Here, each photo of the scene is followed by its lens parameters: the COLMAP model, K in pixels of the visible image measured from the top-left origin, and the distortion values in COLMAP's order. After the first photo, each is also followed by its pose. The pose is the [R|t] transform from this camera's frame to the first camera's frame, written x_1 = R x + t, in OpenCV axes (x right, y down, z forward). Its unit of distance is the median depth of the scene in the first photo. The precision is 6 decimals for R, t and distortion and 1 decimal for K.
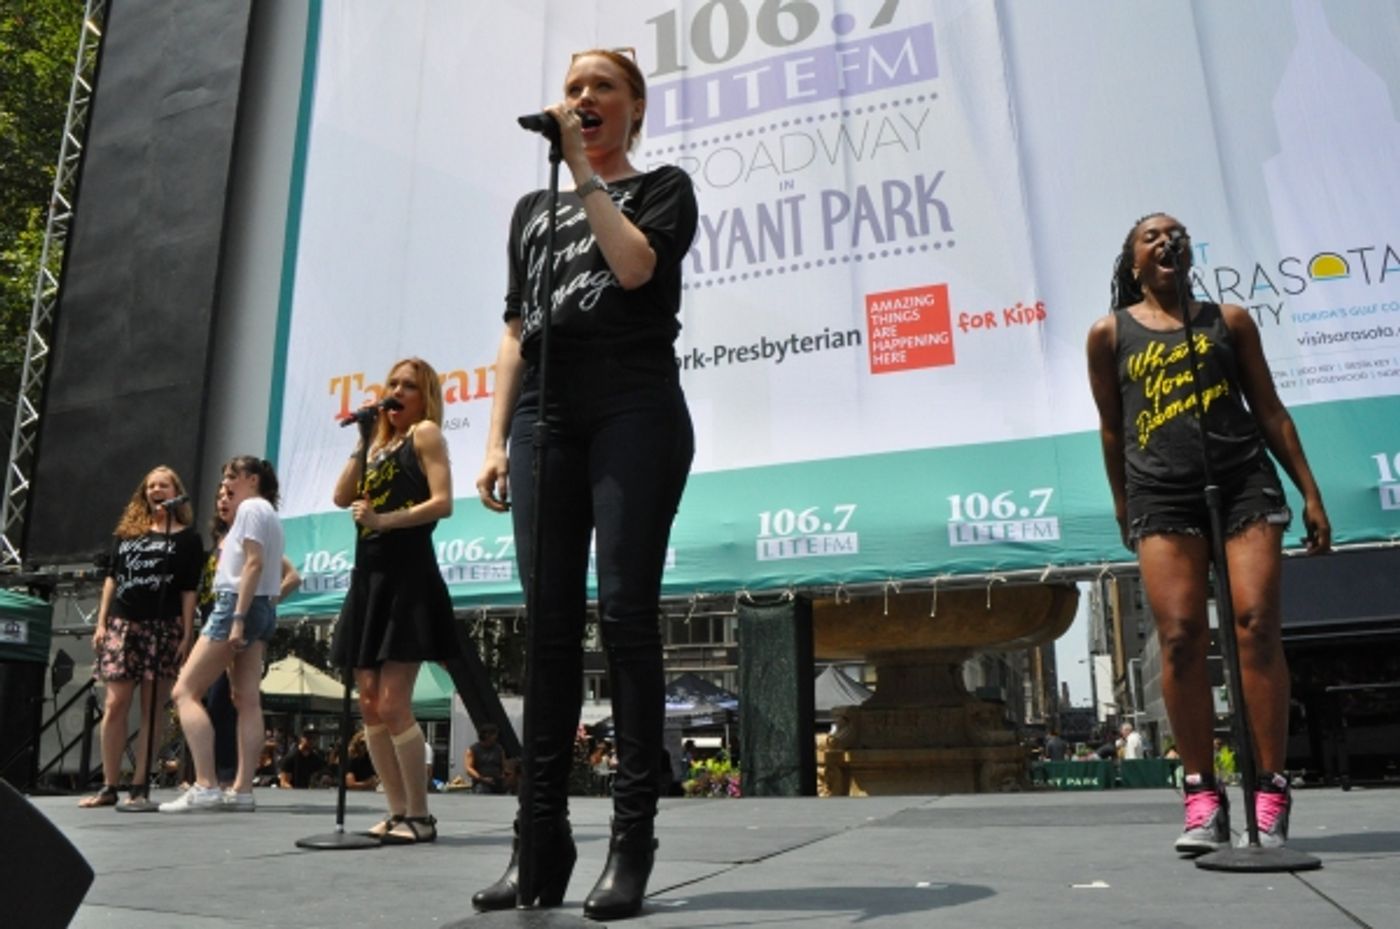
lens RADIAL K [[1099.6, 0, 695.8], [0, 1099.6, 468.2], [0, 0, 1]] dist [-0.112269, 0.001957]
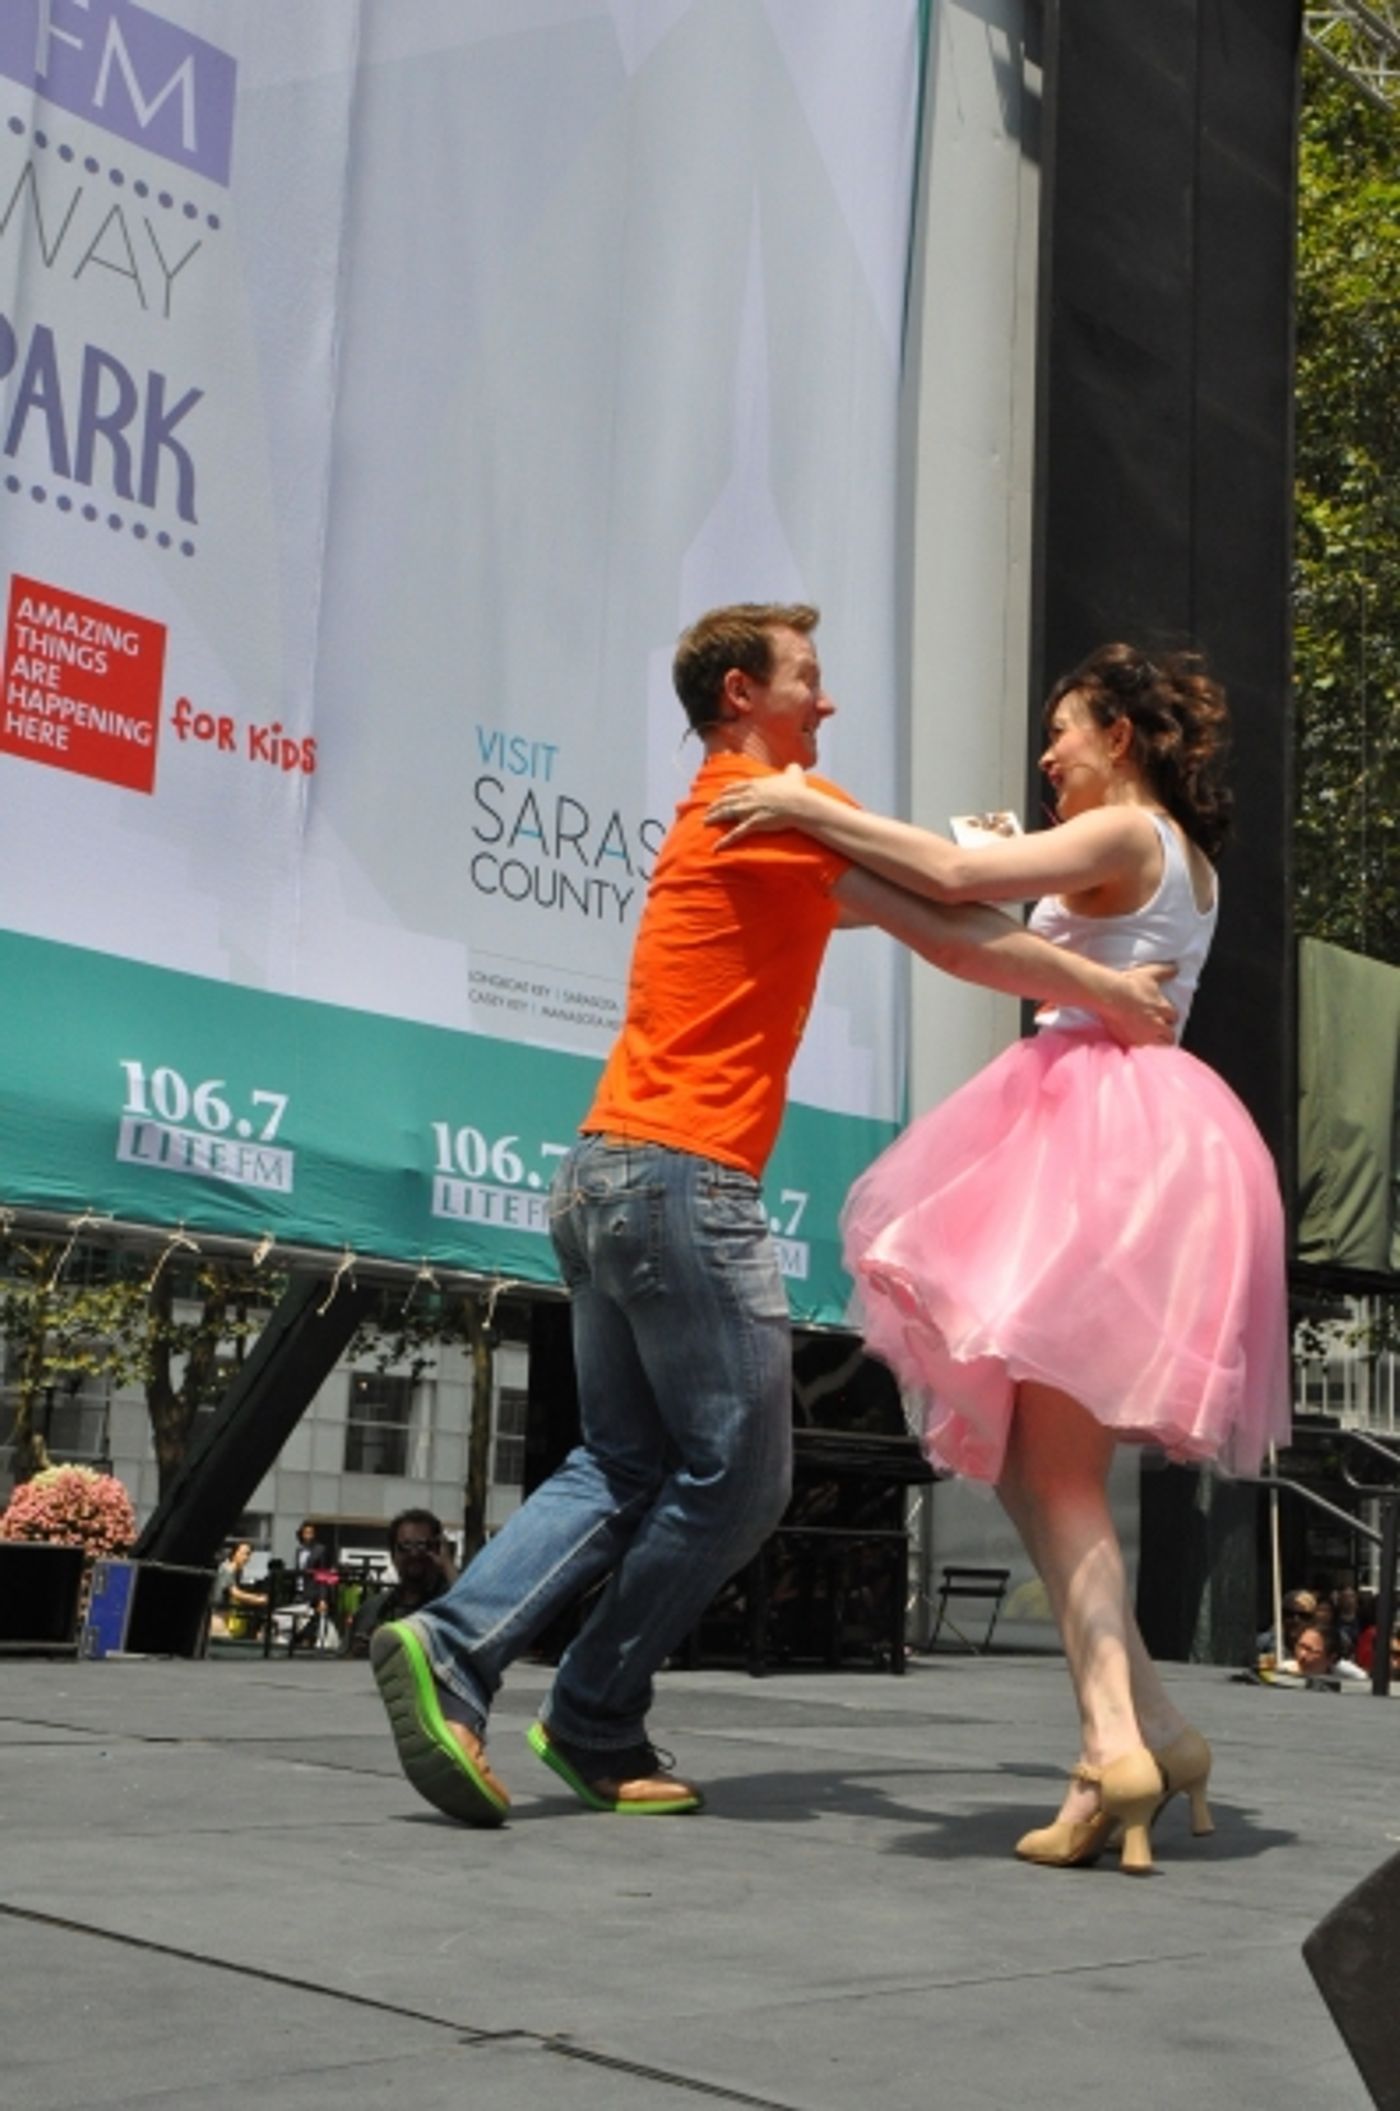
lens RADIAL K [[2613.2, 0, 734.4], [0, 2613.2, 1047.5], [0, 0, 1]] dist [0.034357, 0.403279]
pose [[0.425126, 0.219290, 0.878168, -0.666169], [-0.277406, 0.955085, -0.104203, 0.064443], [-0.861576, -0.199309, 0.466864, 0.195735]]
